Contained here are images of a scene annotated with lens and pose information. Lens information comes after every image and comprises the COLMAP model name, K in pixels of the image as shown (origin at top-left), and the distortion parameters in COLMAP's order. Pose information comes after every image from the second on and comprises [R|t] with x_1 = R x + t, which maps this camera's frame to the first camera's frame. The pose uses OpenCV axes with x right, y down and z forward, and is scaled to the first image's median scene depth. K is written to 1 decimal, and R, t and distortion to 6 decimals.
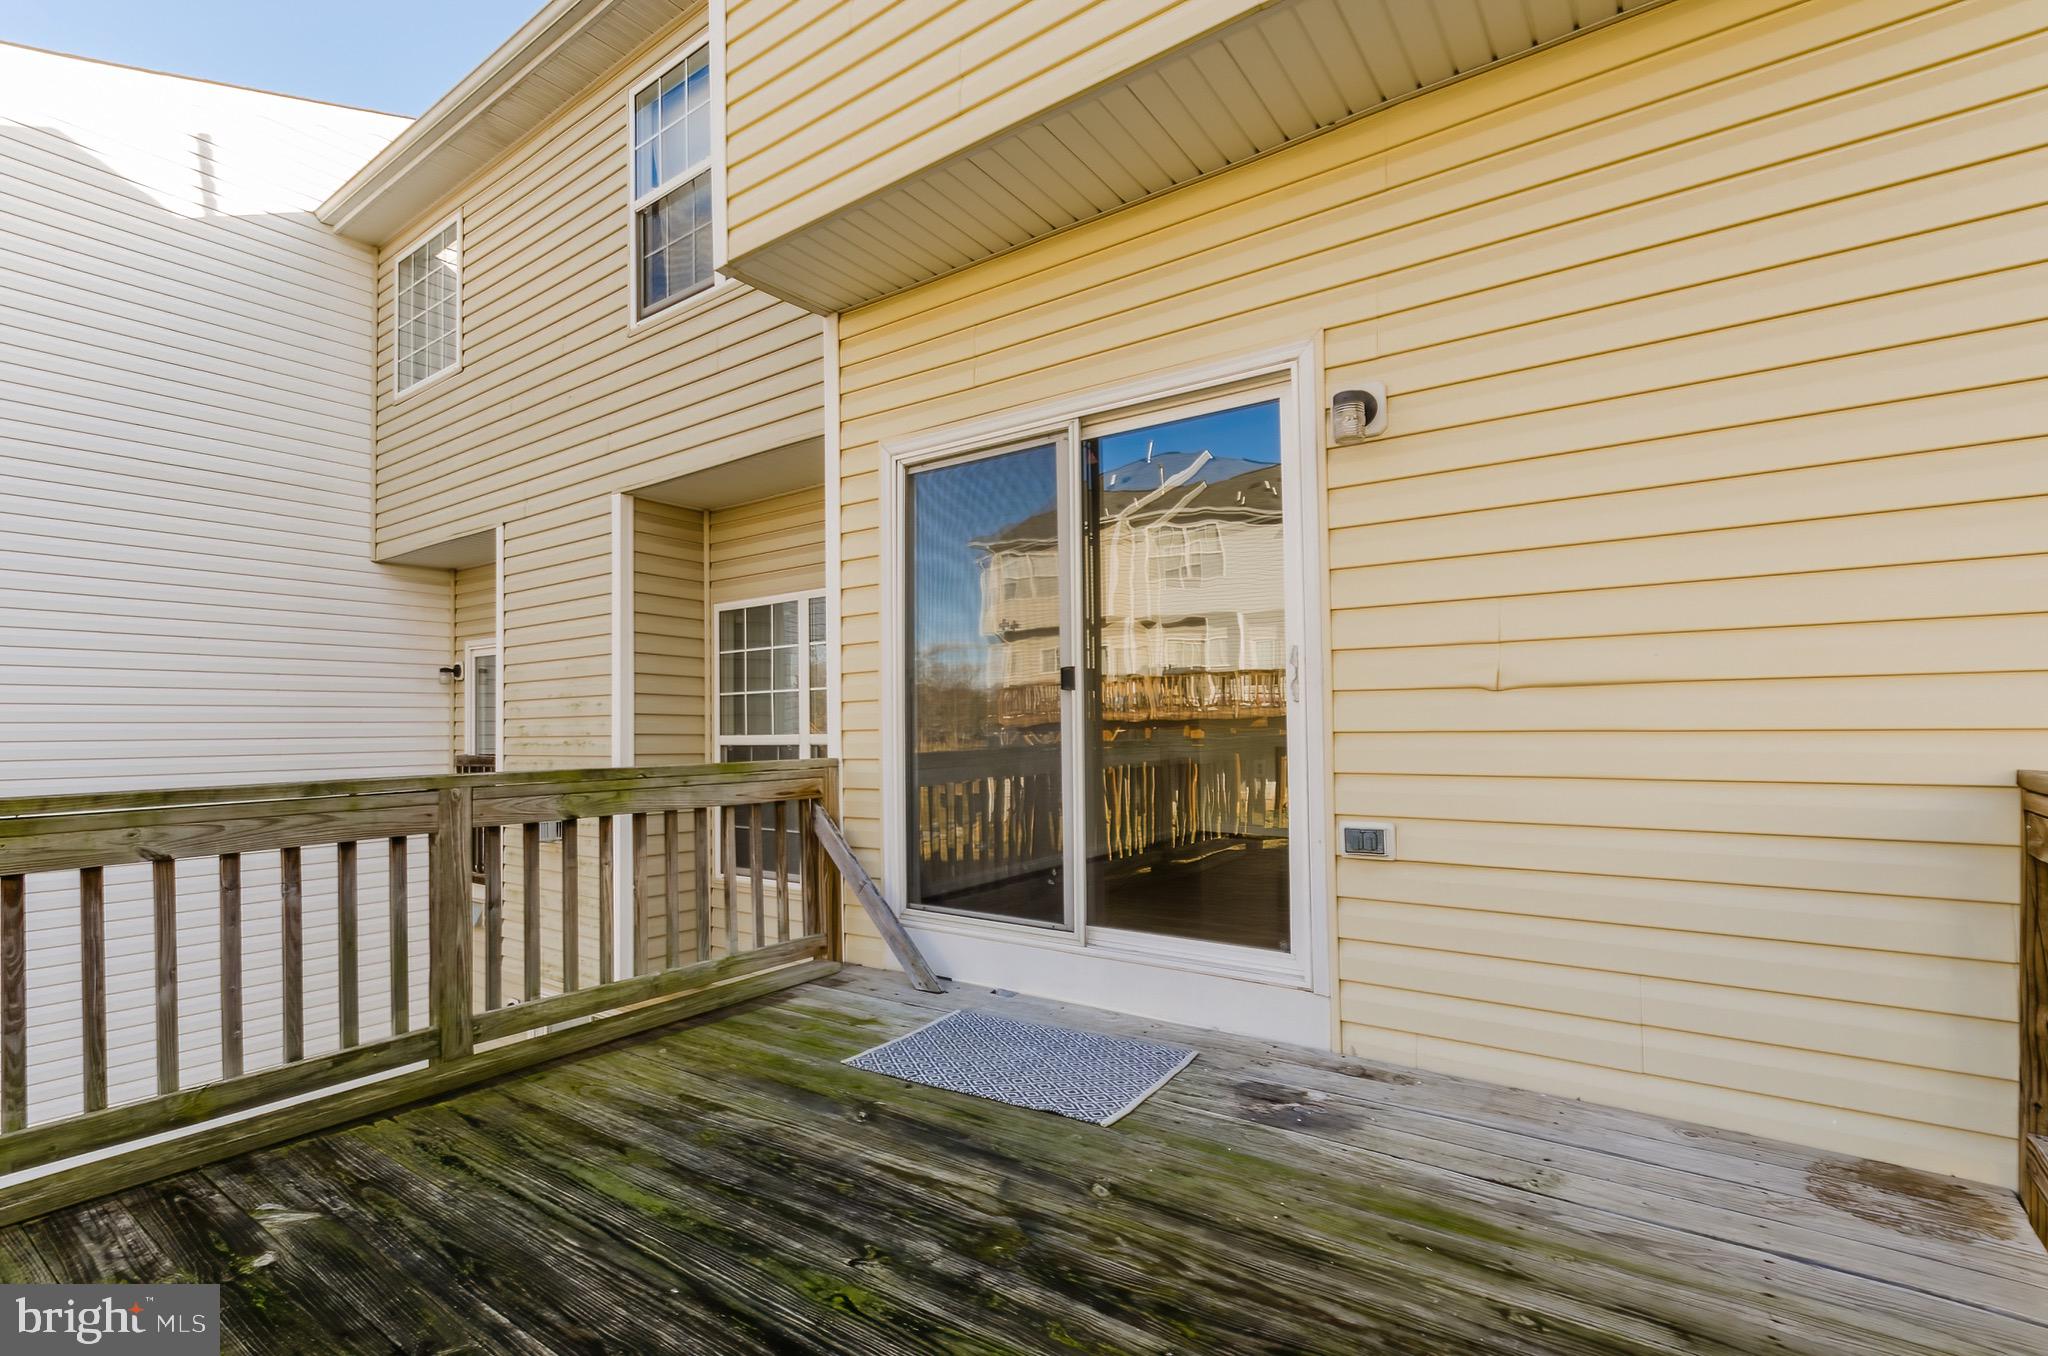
lens RADIAL K [[904.6, 0, 1073.8], [0, 904.6, 722.9], [0, 0, 1]] dist [0.007218, -0.000842]
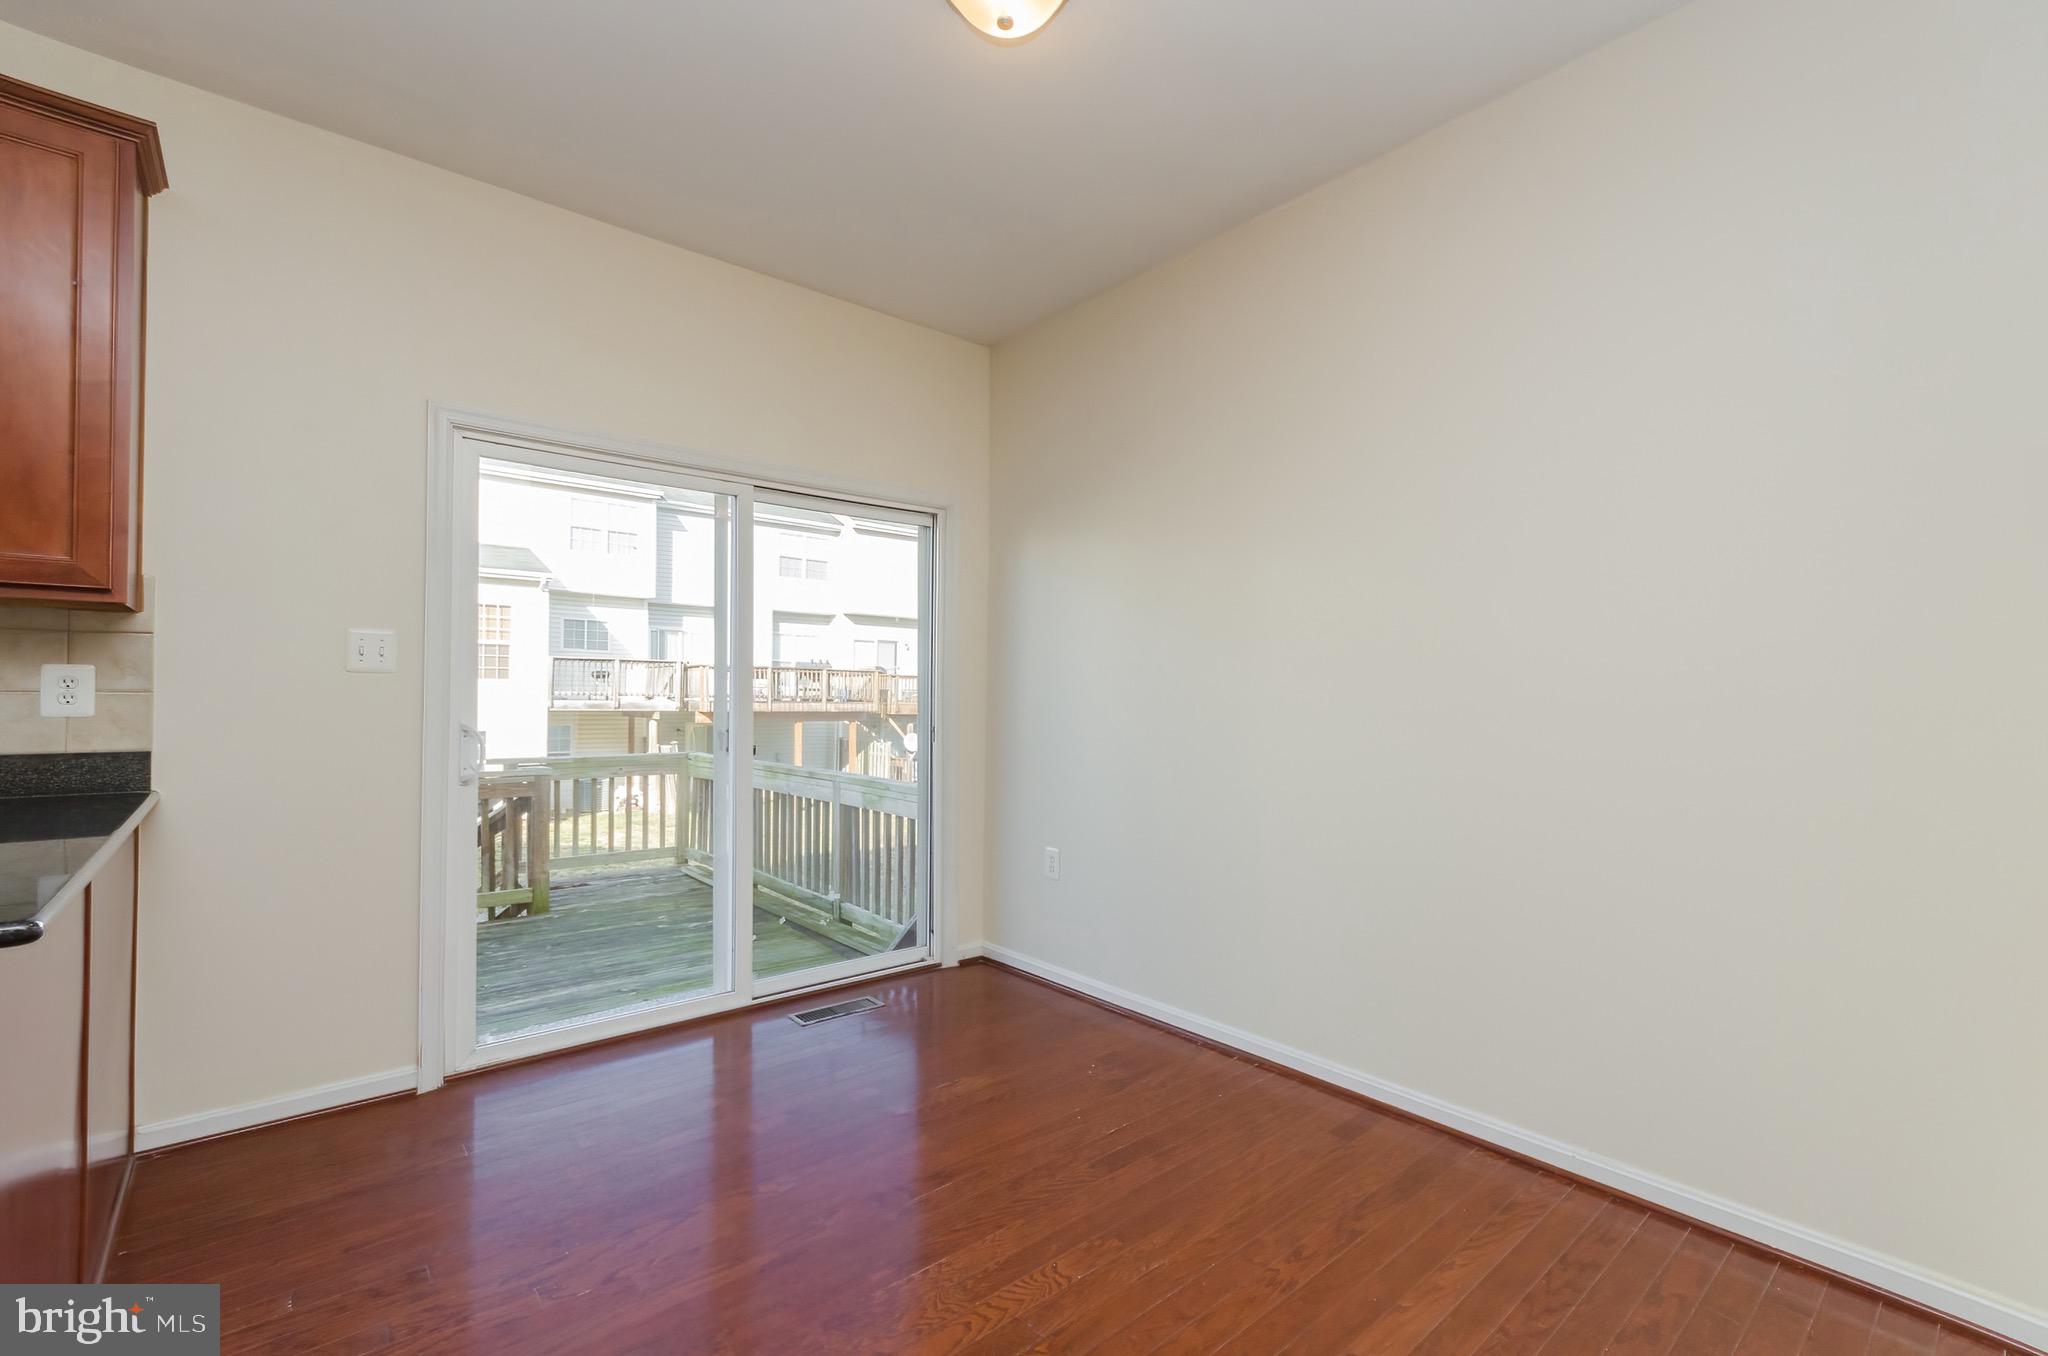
lens RADIAL K [[904.6, 0, 1042.4], [0, 904.6, 688.1], [0, 0, 1]] dist [0.007218, -0.000842]
pose [[-0.267565, 0.002557, -0.963537, 1.455457], [-0.006161, 0.999971, 0.004365, -0.188915], [0.963520, 0.007104, -0.267541, 2.654903]]
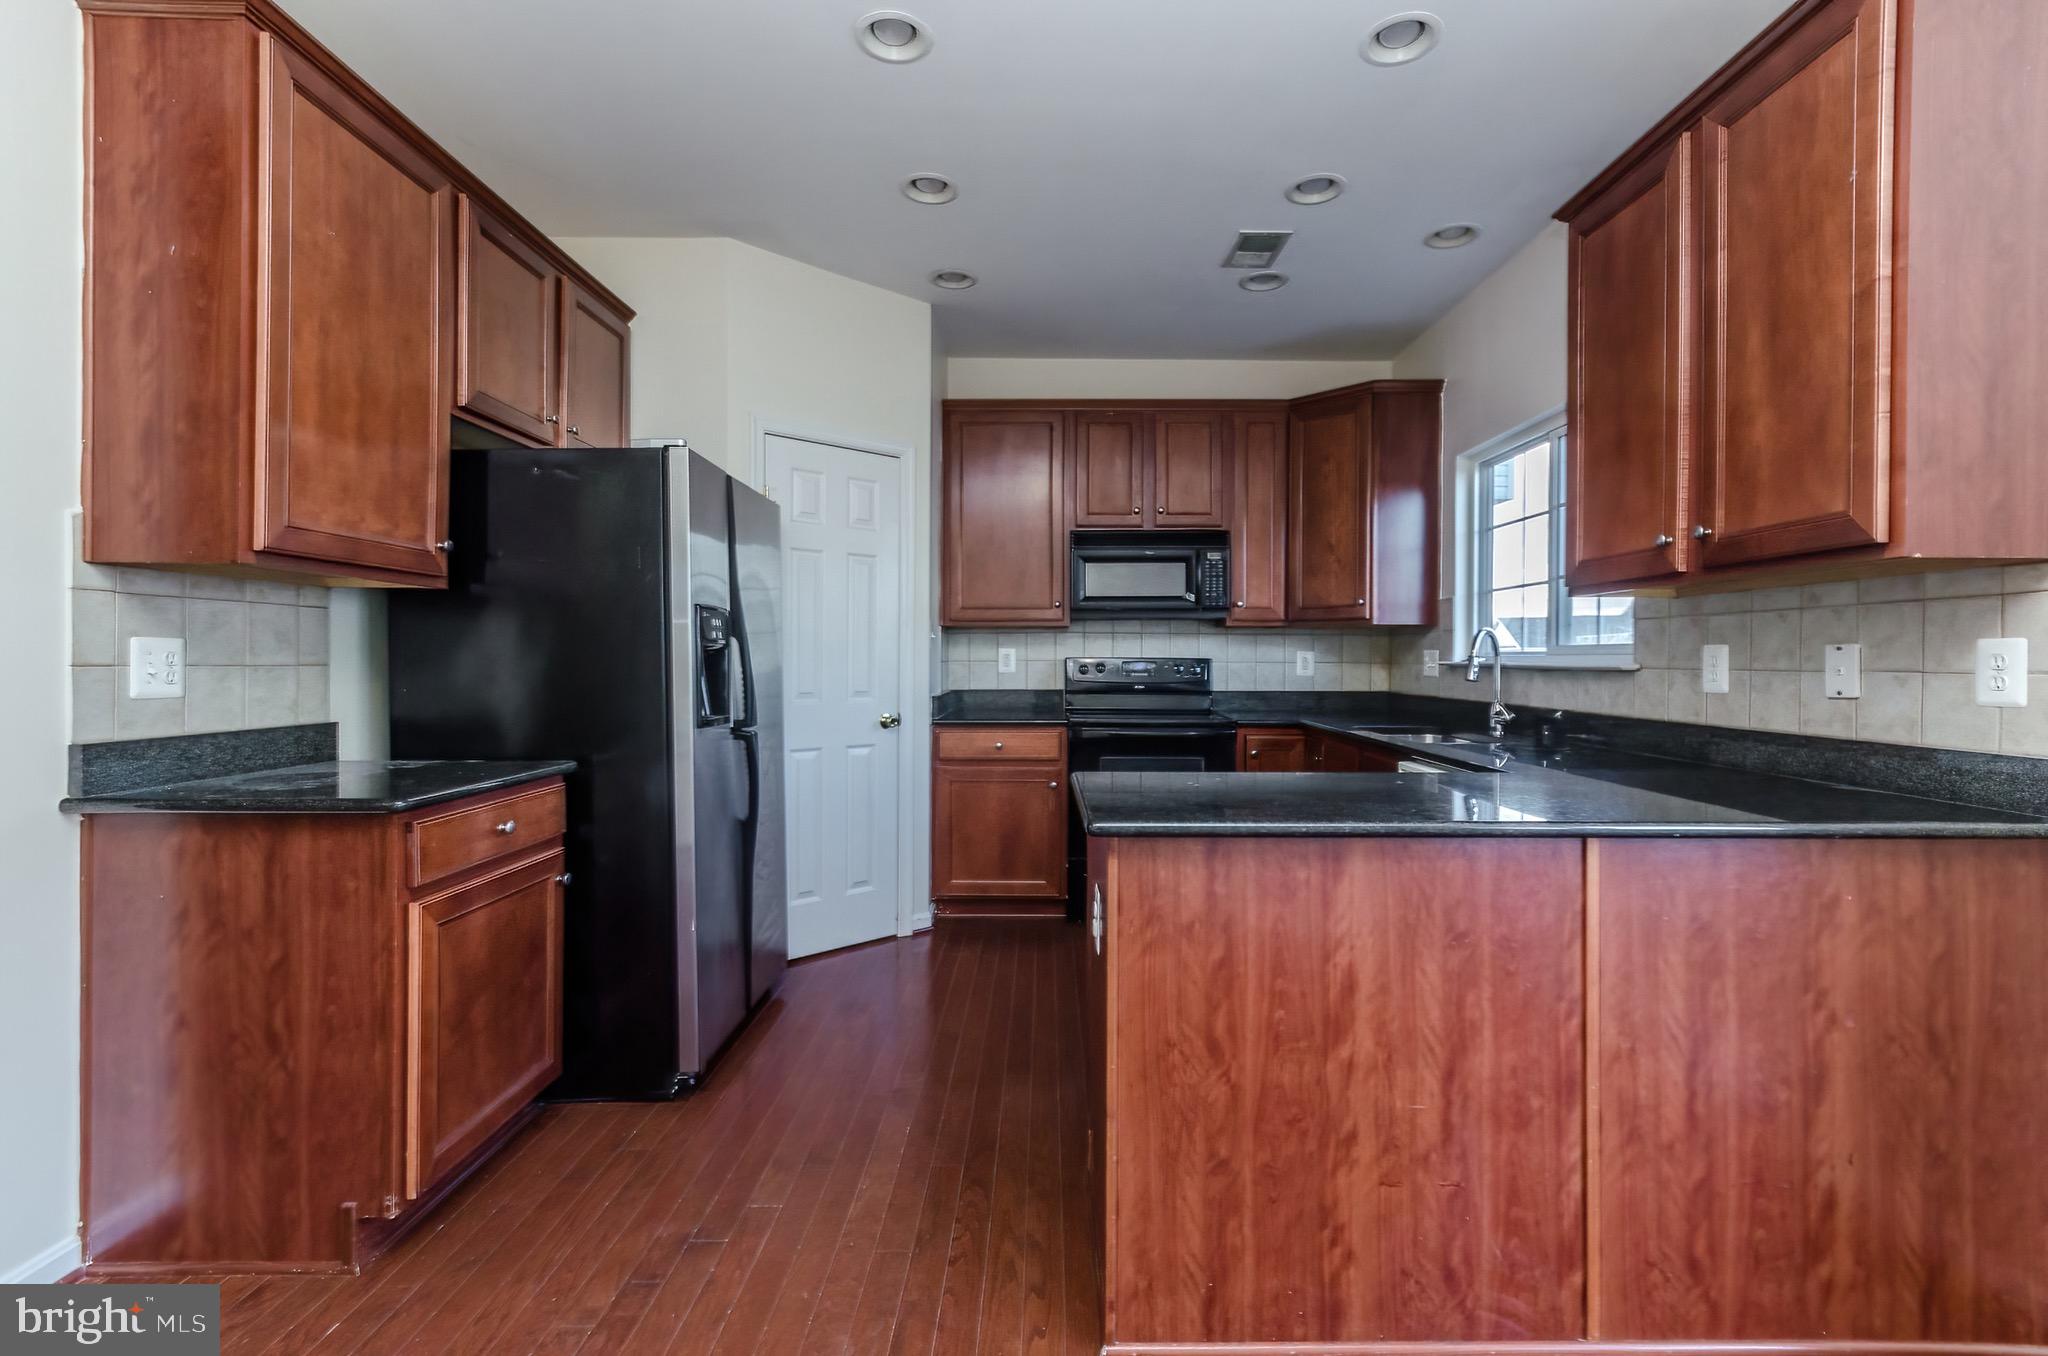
lens RADIAL K [[904.6, 0, 1048.0], [0, 904.6, 663.3], [0, 0, 1]] dist [0.007218, -0.000842]
pose [[-0.561053, 0.005937, 0.827759, 0.508861], [0.002175, 0.999981, -0.005698, -0.180063], [-0.827777, -0.001396, -0.561056, 2.428633]]
